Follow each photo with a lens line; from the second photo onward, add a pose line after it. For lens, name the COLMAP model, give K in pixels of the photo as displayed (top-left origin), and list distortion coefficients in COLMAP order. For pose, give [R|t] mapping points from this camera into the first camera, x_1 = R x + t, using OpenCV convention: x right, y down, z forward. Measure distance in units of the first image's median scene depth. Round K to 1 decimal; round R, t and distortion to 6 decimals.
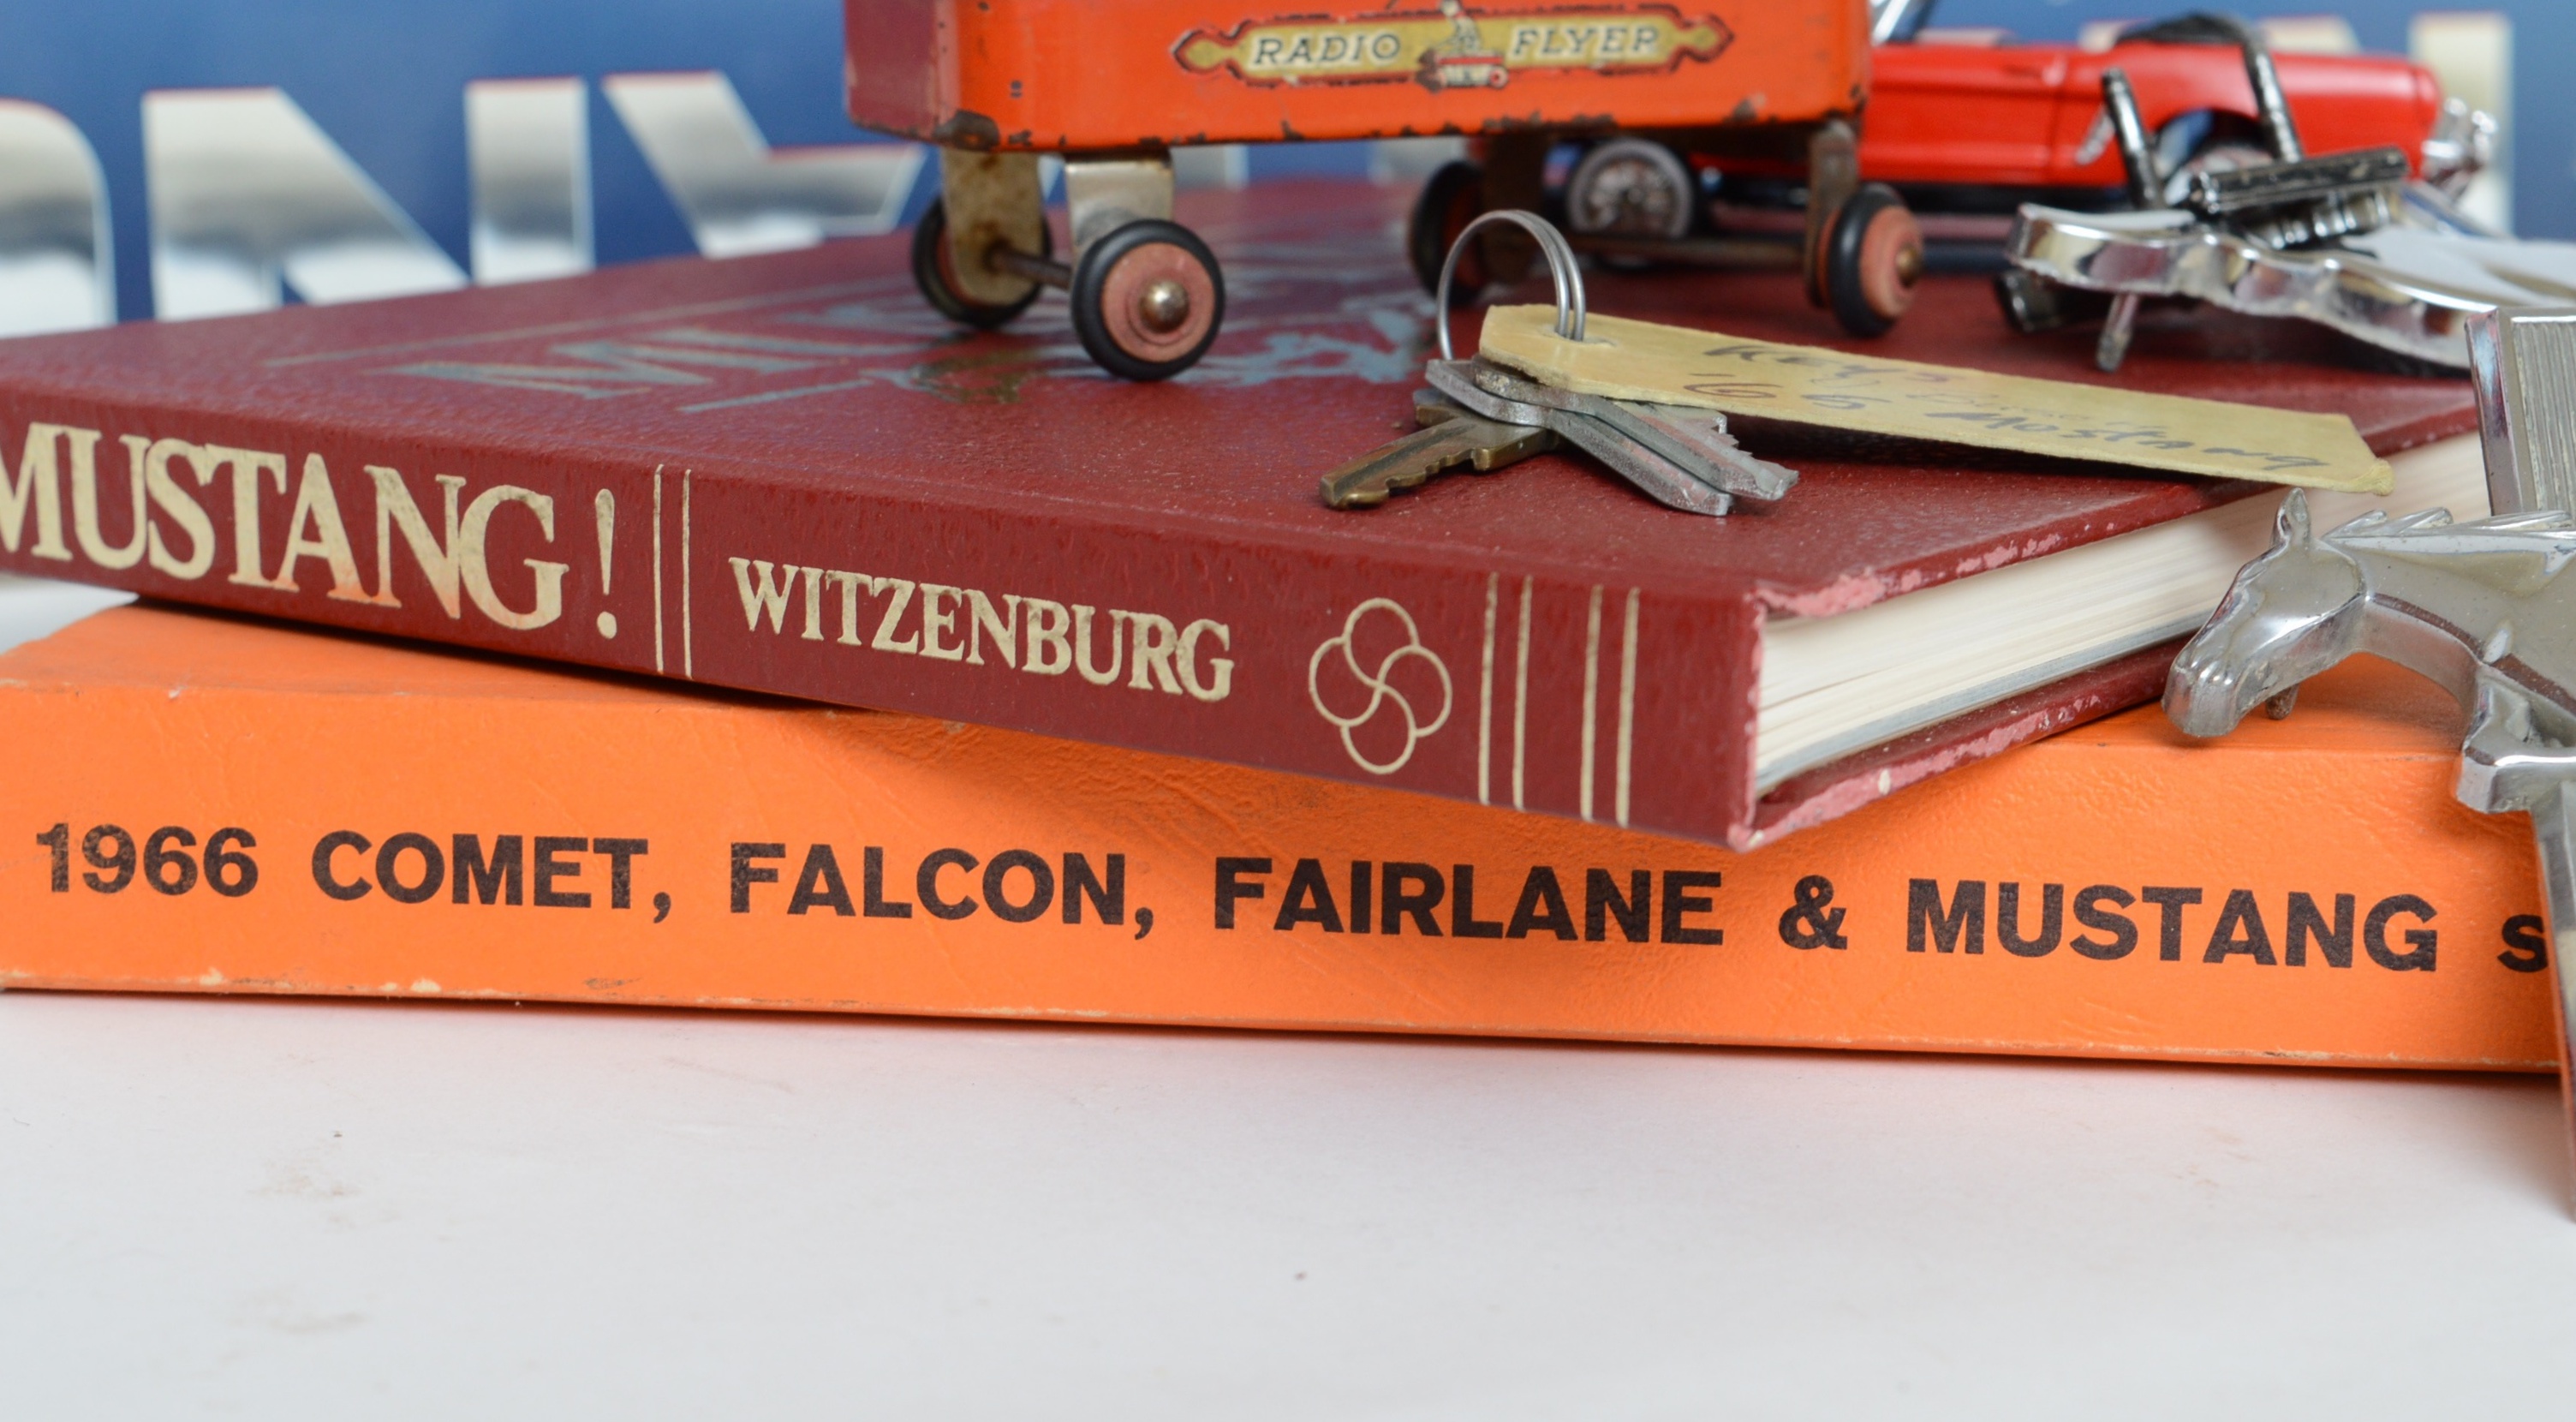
lens RADIAL K [[4821.3, 0, 1288.0], [0, 4821.3, 711.0], [0, 0, 1]] dist [0.000365, 0.130850]
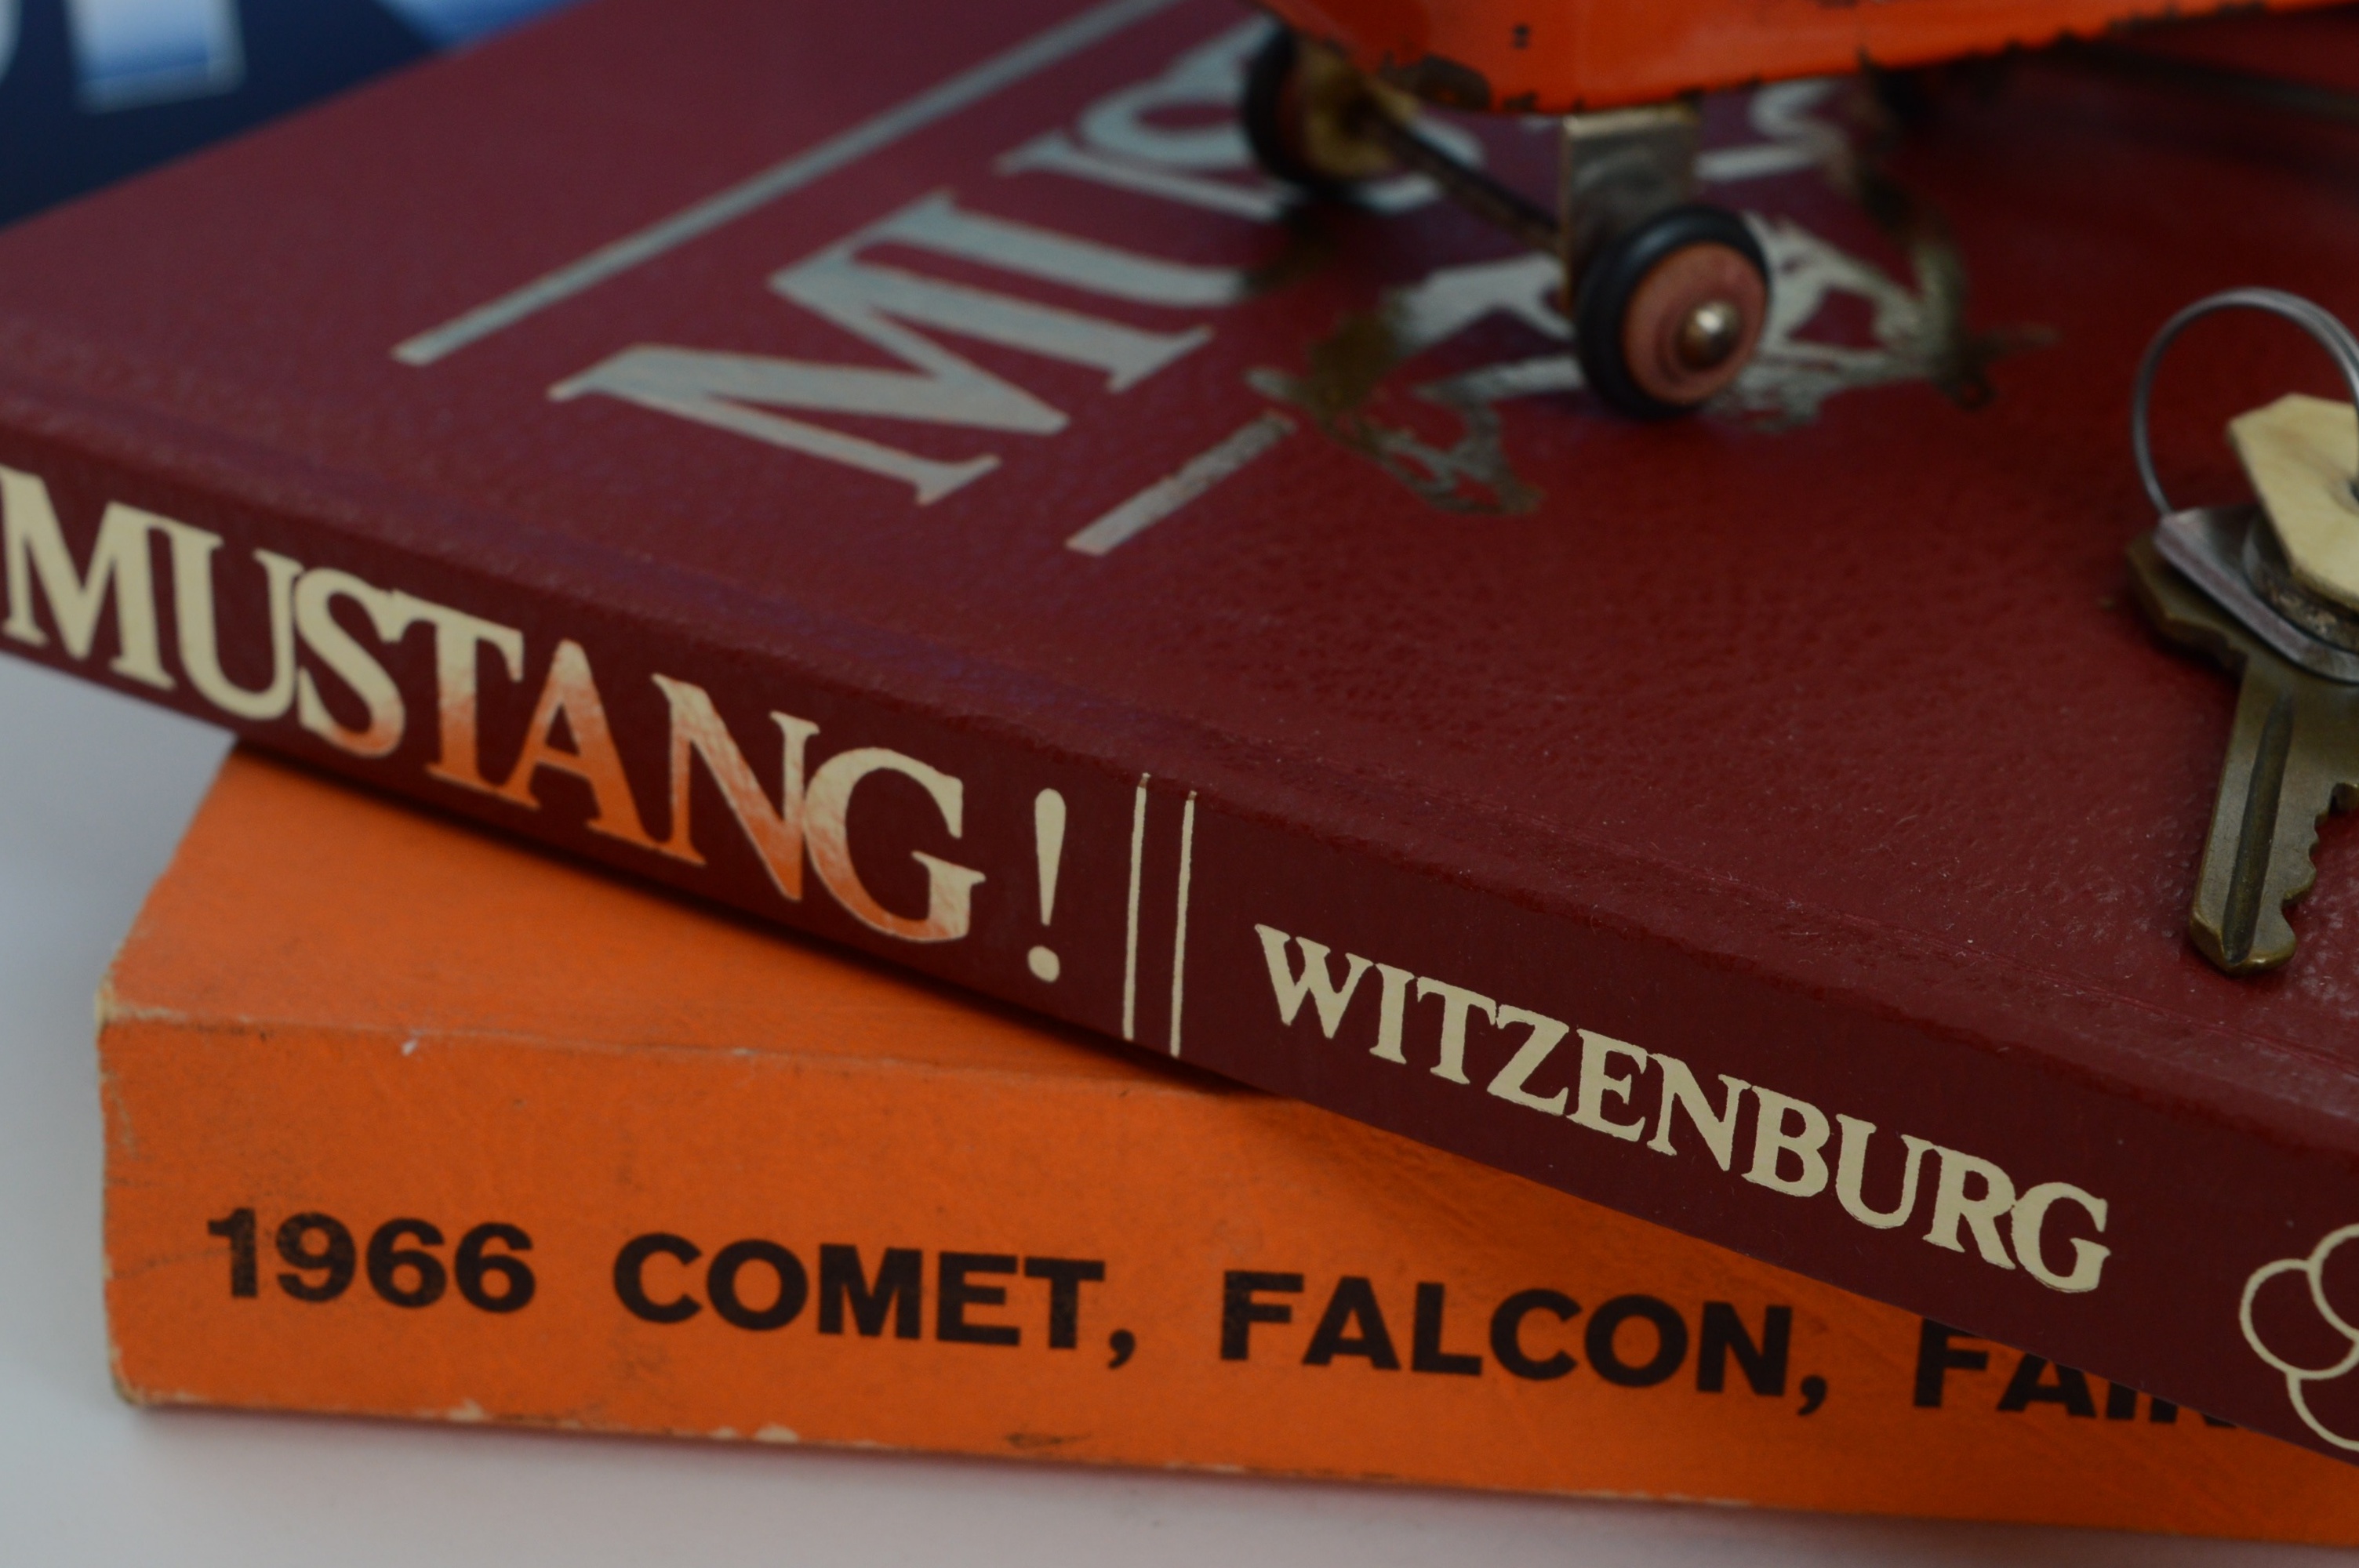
lens RADIAL K [[4501.1, 0, 1181.2], [0, 4501.1, 680.6], [0, 0, 1]] dist [-0.001504, 0.162511]
pose [[0.995720, -0.004055, 0.092332, -0.181529], [-0.020380, 0.964811, 0.262154, -0.228230], [-0.090146, -0.262914, 0.960599, 0.385264]]
